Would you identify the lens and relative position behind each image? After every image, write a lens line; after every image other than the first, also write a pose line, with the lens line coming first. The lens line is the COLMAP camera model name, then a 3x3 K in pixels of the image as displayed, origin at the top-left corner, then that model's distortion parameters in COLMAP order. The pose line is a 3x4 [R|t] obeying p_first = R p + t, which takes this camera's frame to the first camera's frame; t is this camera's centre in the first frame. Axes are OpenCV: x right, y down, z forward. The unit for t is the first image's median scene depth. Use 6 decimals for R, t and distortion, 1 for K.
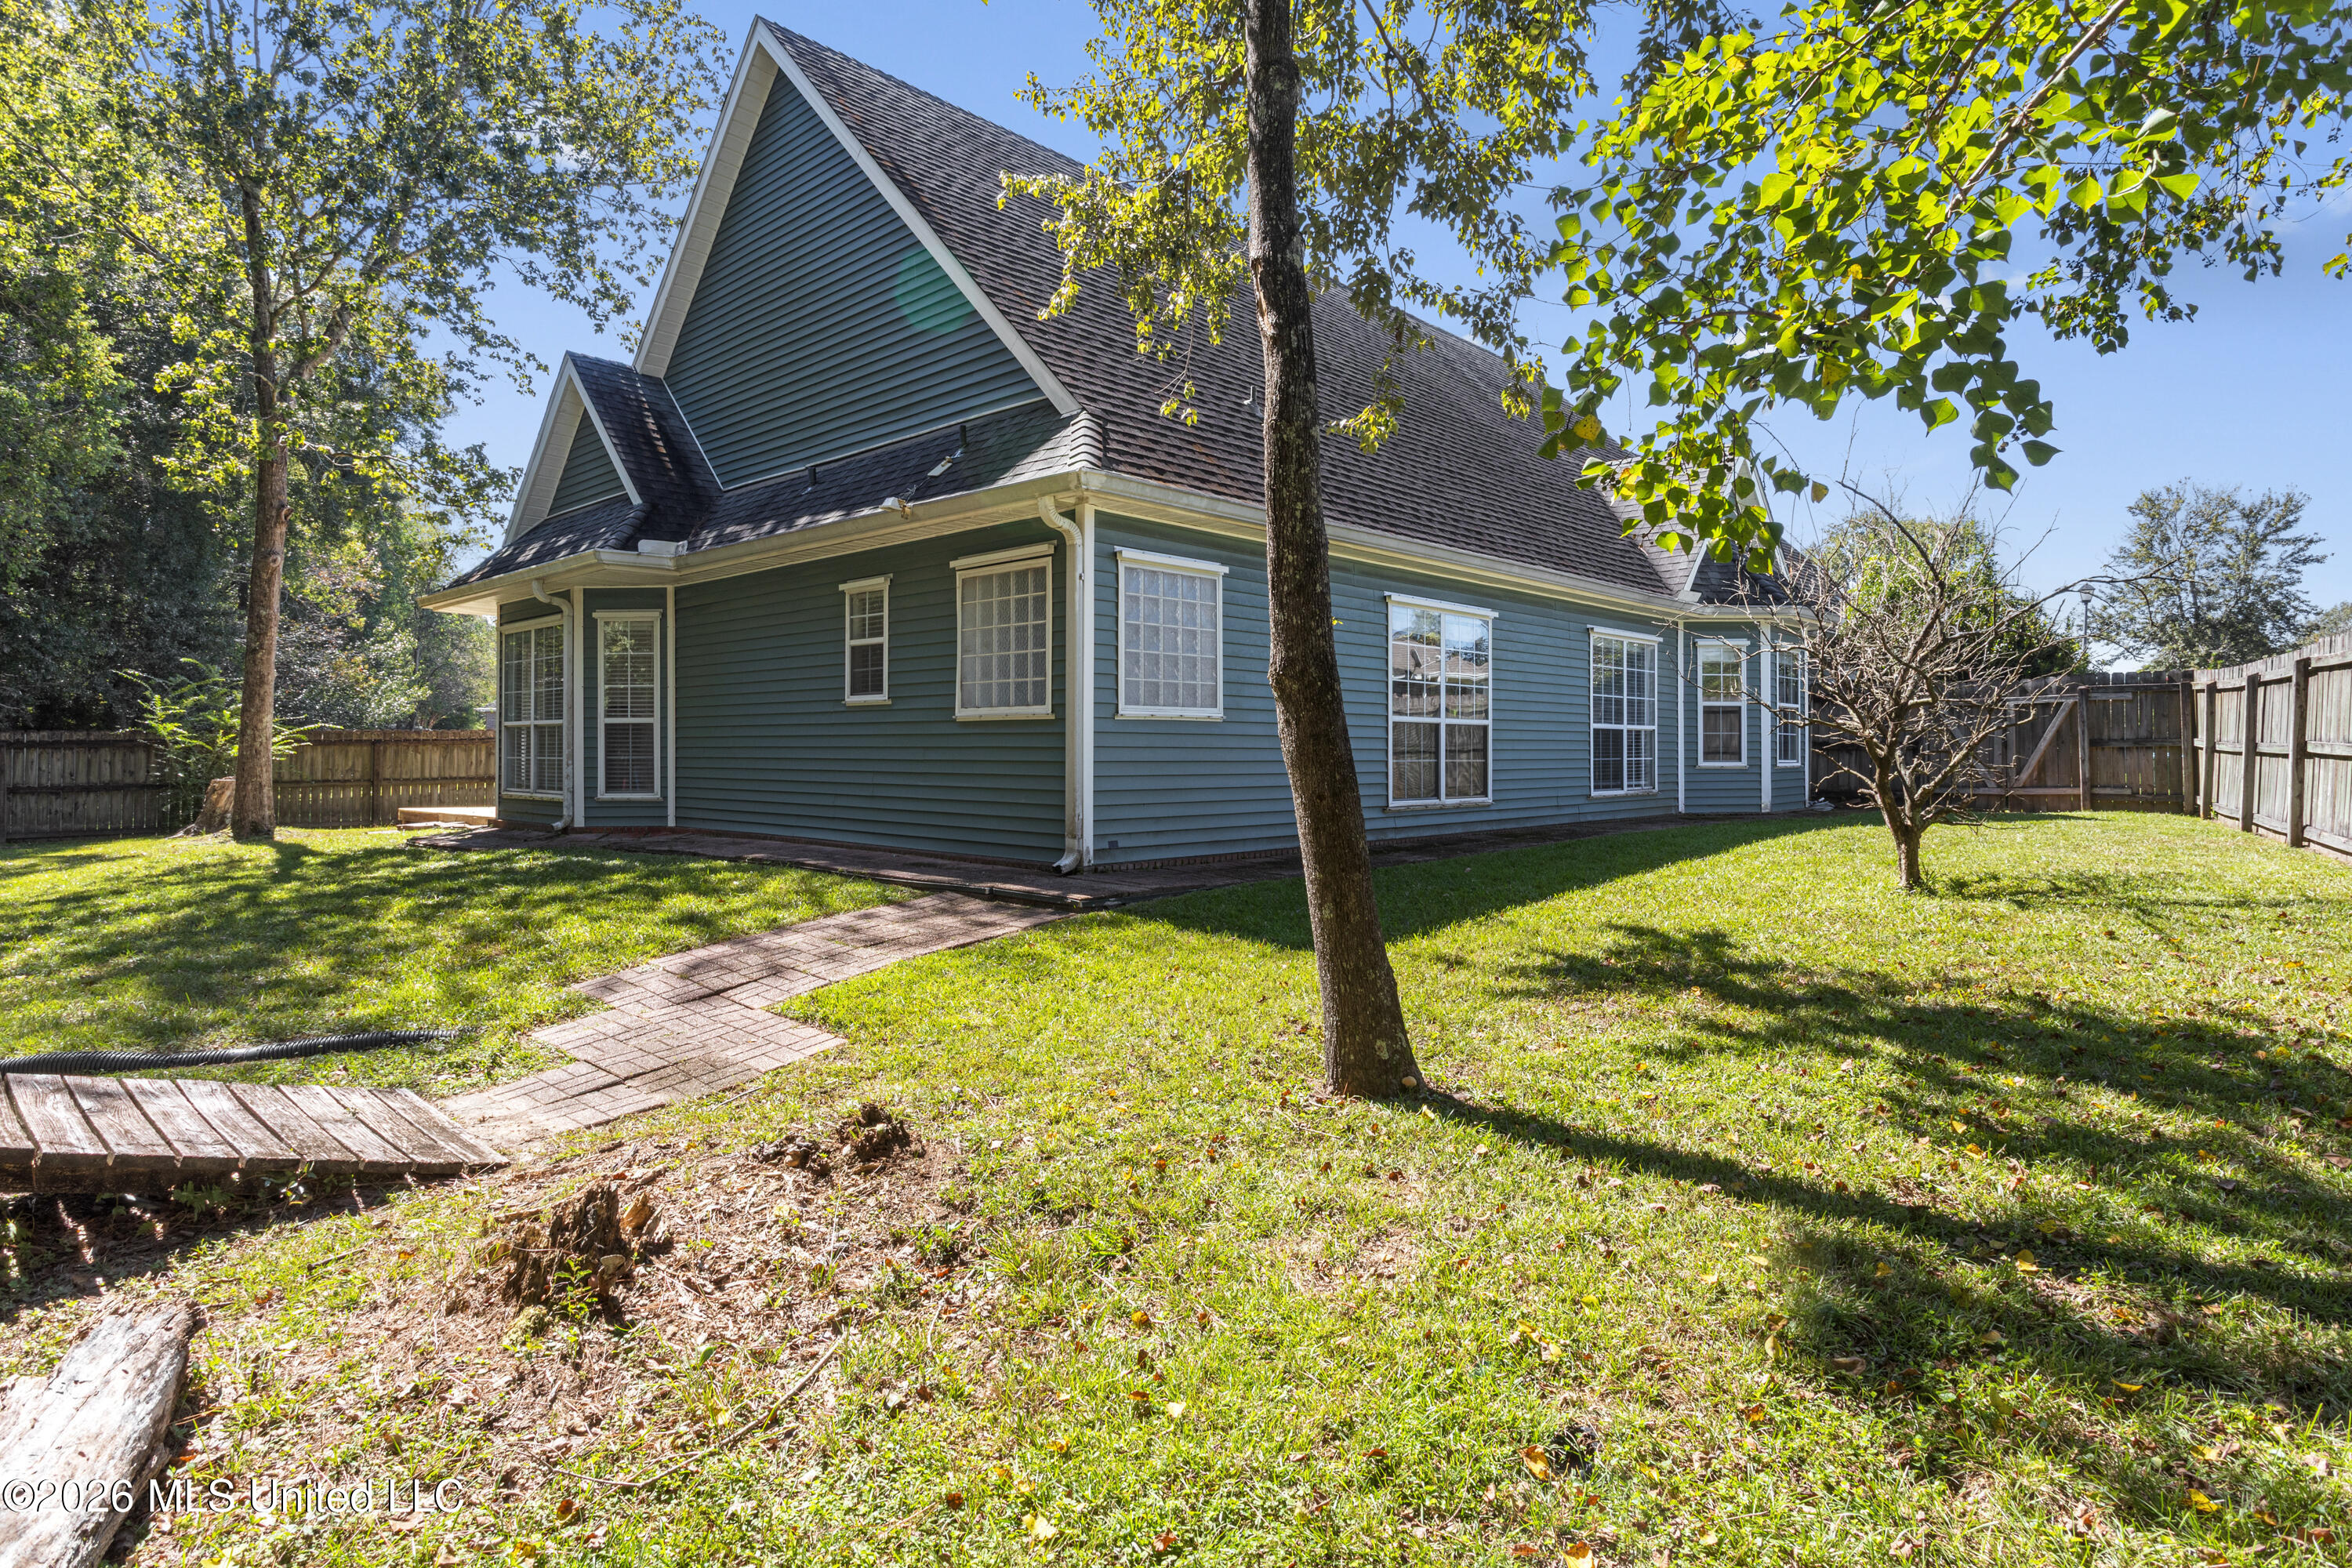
lens RADIAL K [[1282.4, 0, 1176.3], [0, 1282.4, 771.8], [0, 0, 1]] dist [0.001813, 0.000257]
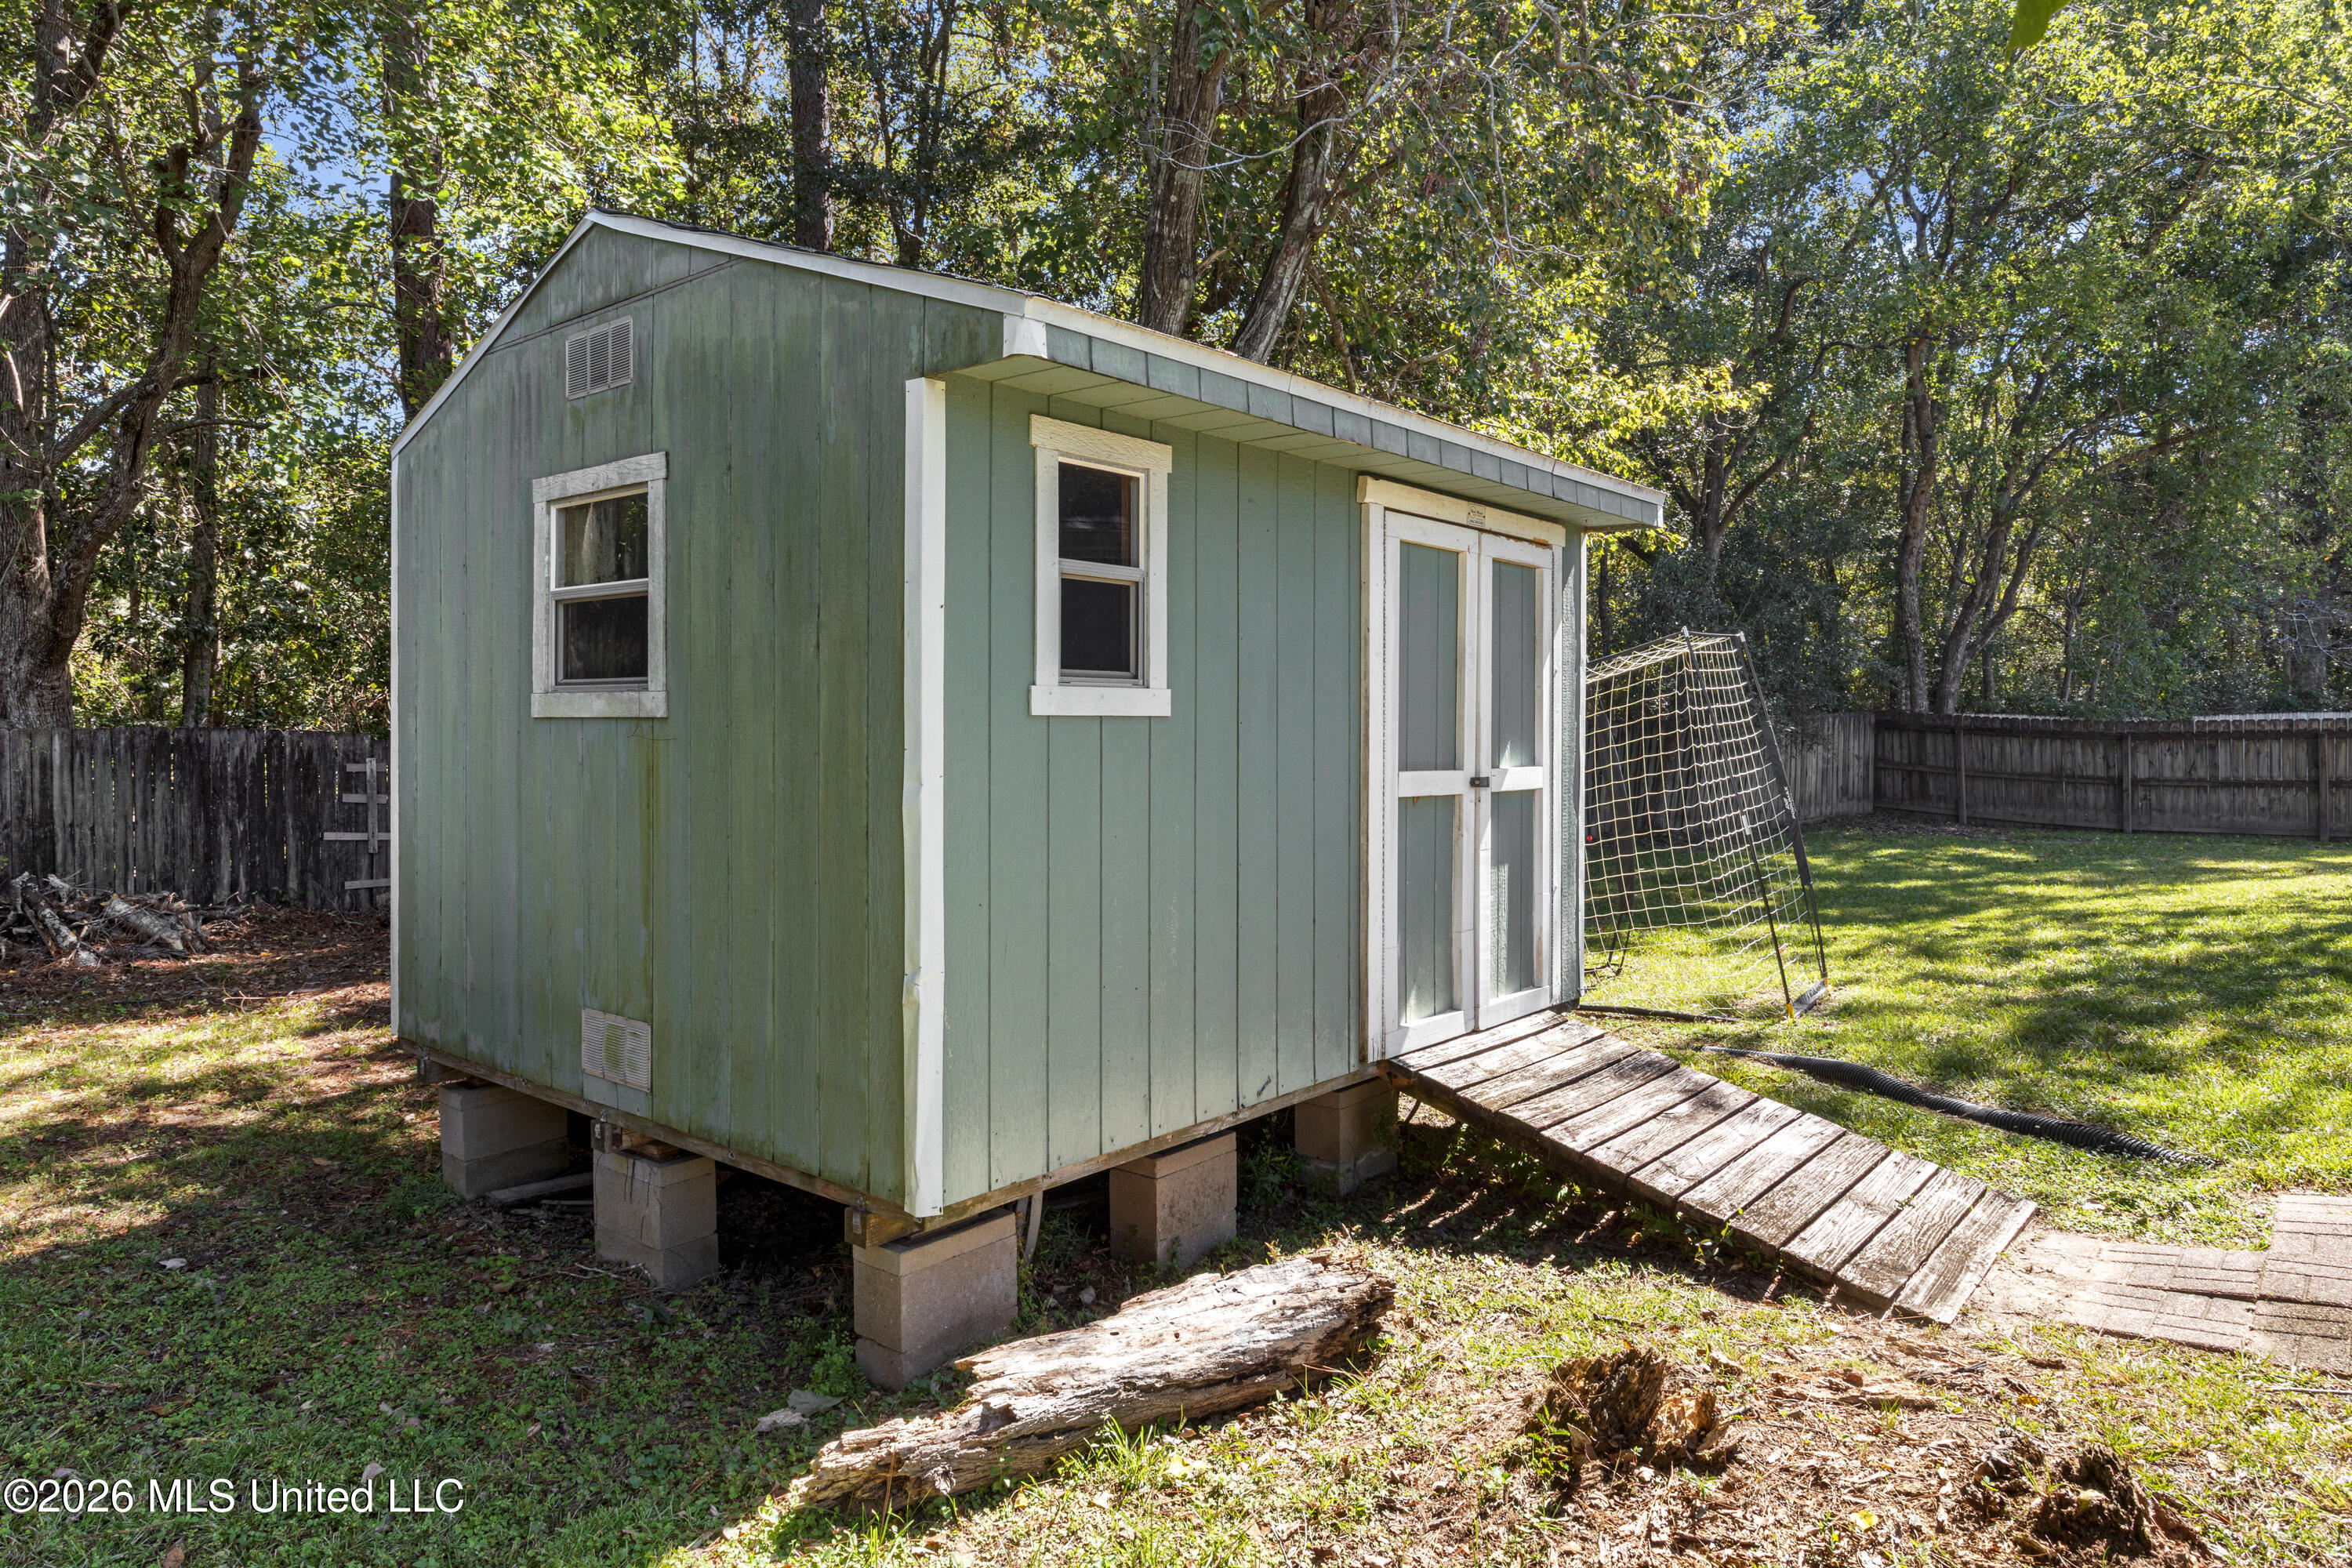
lens RADIAL K [[1435.0, 0, 1176.2], [0, 1435.0, 774.3], [0, 0, 1]] dist [0.000300, 0.000181]
pose [[0.055148, 0.026417, -0.998129, 0.383974], [-0.016015, 0.999545, 0.025570, -0.061186], [0.998350, 0.014575, 0.055546, 0.529718]]
